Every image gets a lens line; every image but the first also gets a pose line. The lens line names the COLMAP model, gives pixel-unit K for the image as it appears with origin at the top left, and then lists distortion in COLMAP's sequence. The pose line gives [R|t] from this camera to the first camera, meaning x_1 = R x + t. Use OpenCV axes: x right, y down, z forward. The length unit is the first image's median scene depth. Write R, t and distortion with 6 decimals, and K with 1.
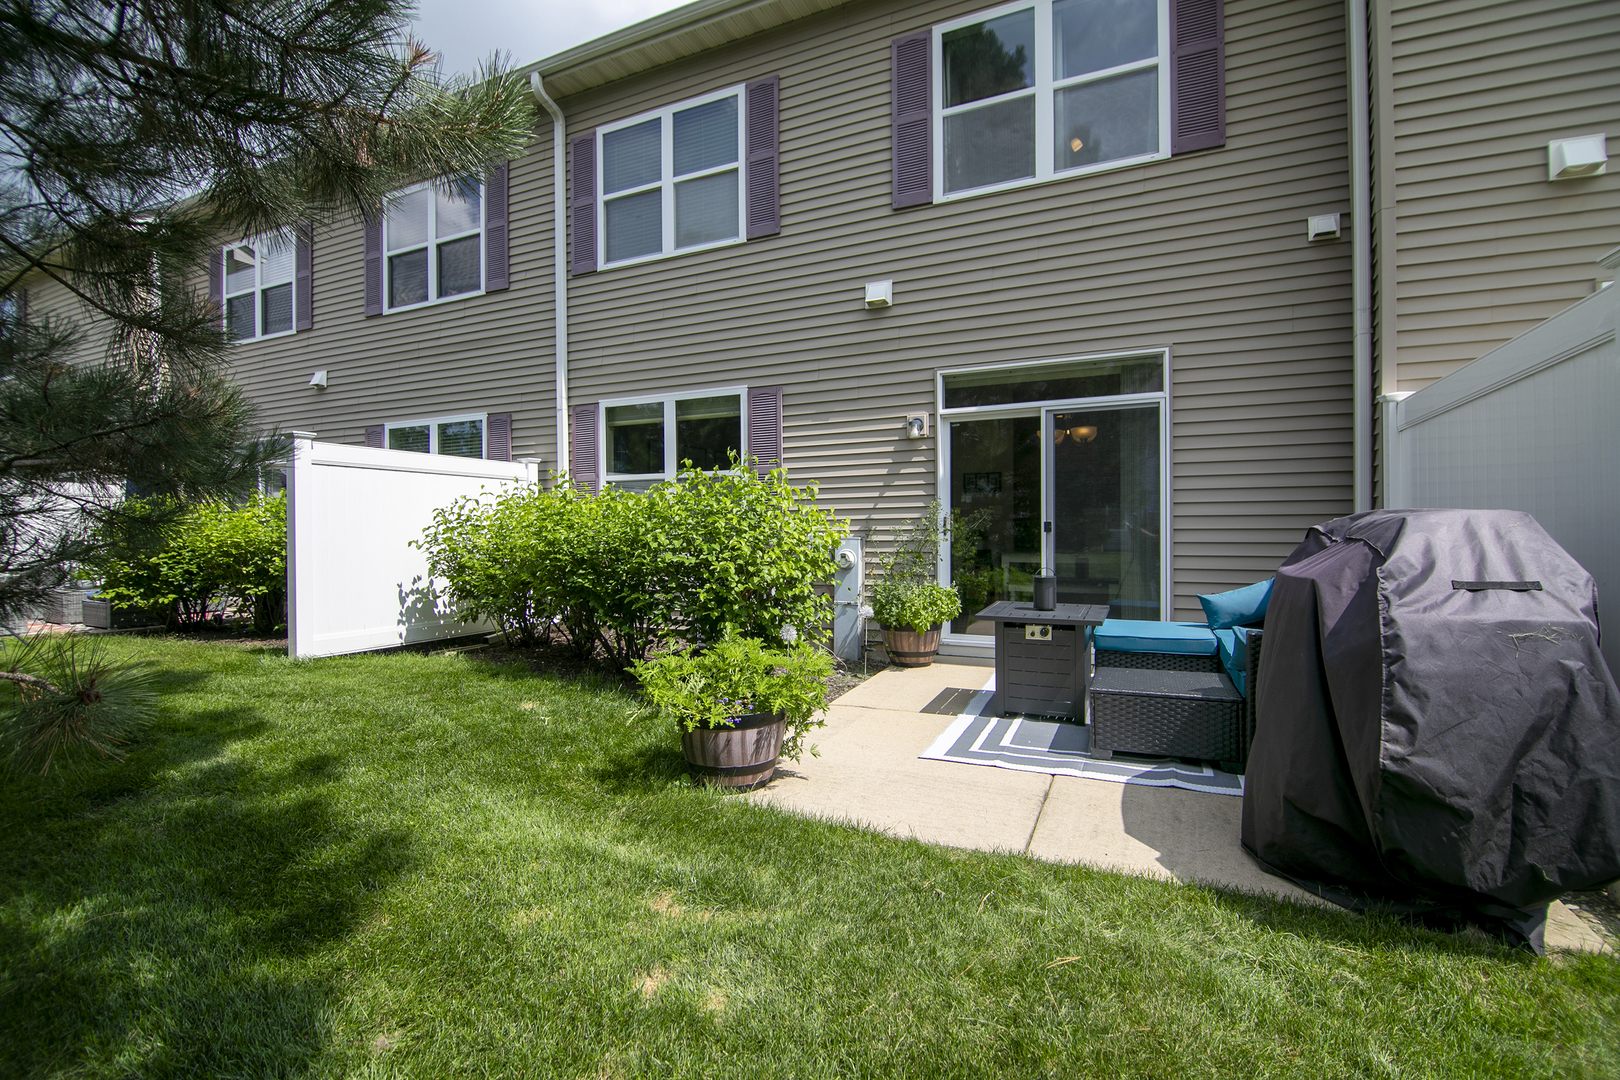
lens RADIAL K [[730.7, 0, 807.9], [0, 730.7, 524.7], [0, 0, 1]] dist [-0.000451, -0.011942]
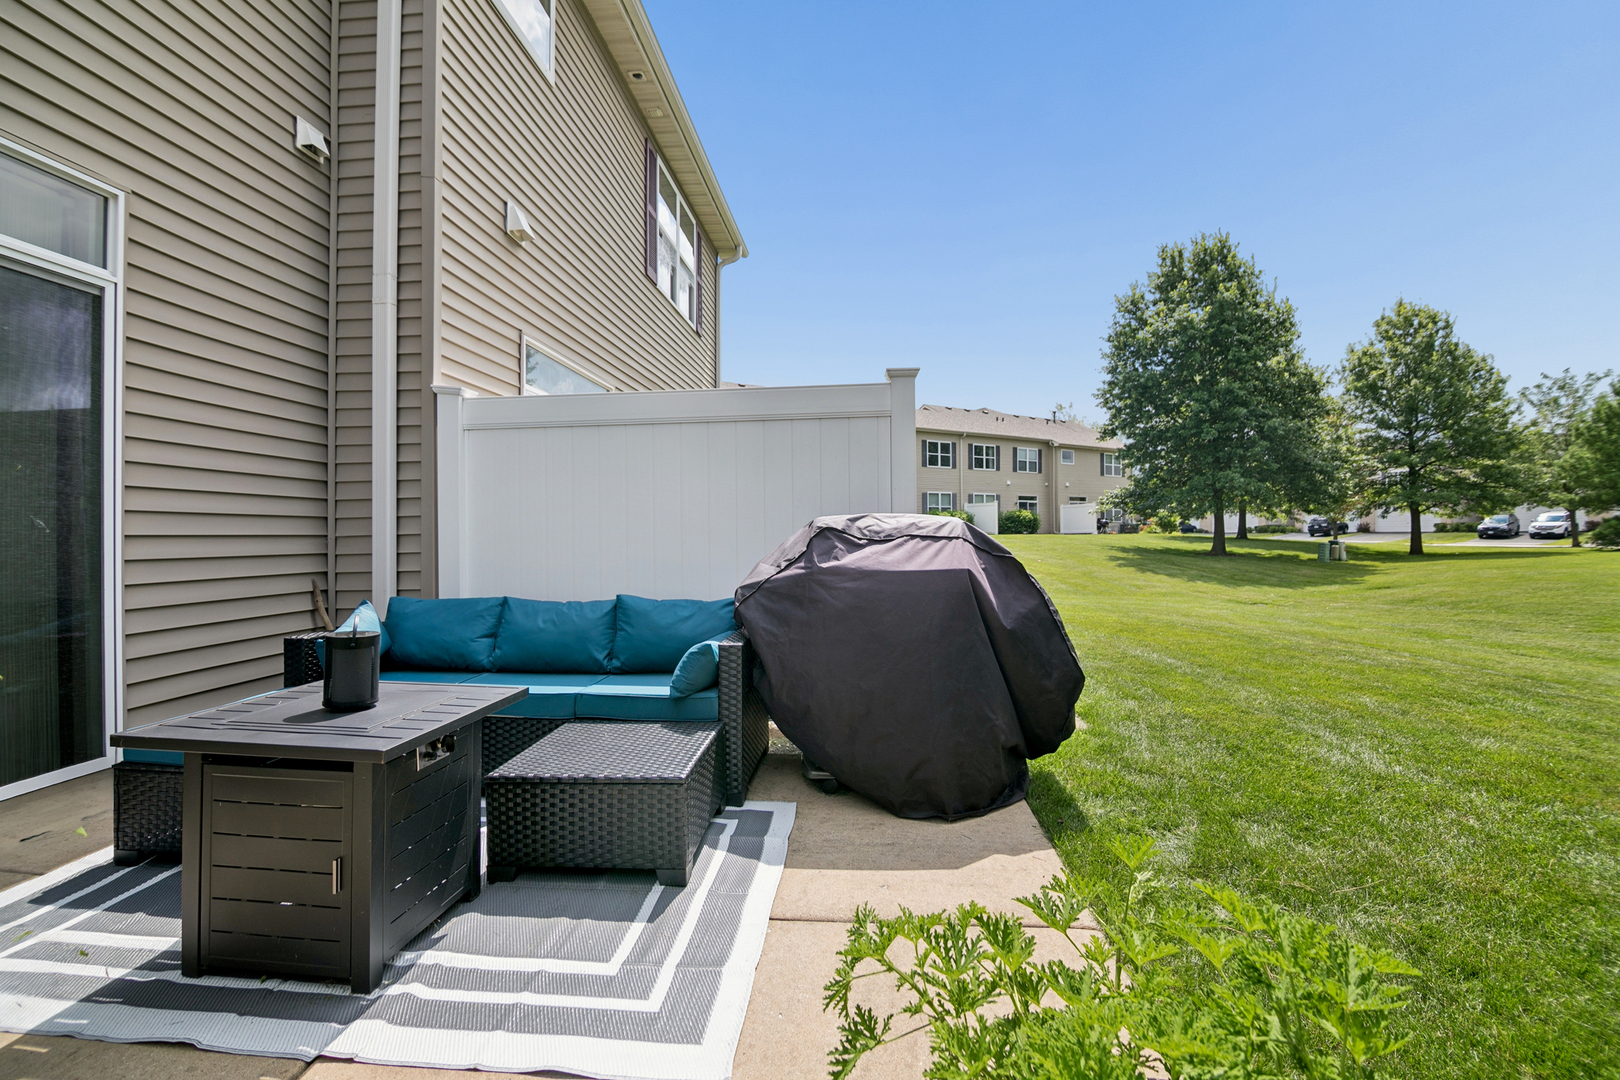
lens RADIAL K [[730.7, 0, 807.9], [0, 730.7, 524.7], [0, 0, 1]] dist [-0.000451, -0.011942]
pose [[-0.346998, 0.026045, 0.937504, -0.240157], [0.016379, 0.999630, -0.021709, 0.024023], [-0.937723, 0.007822, -0.347296, 1.090071]]
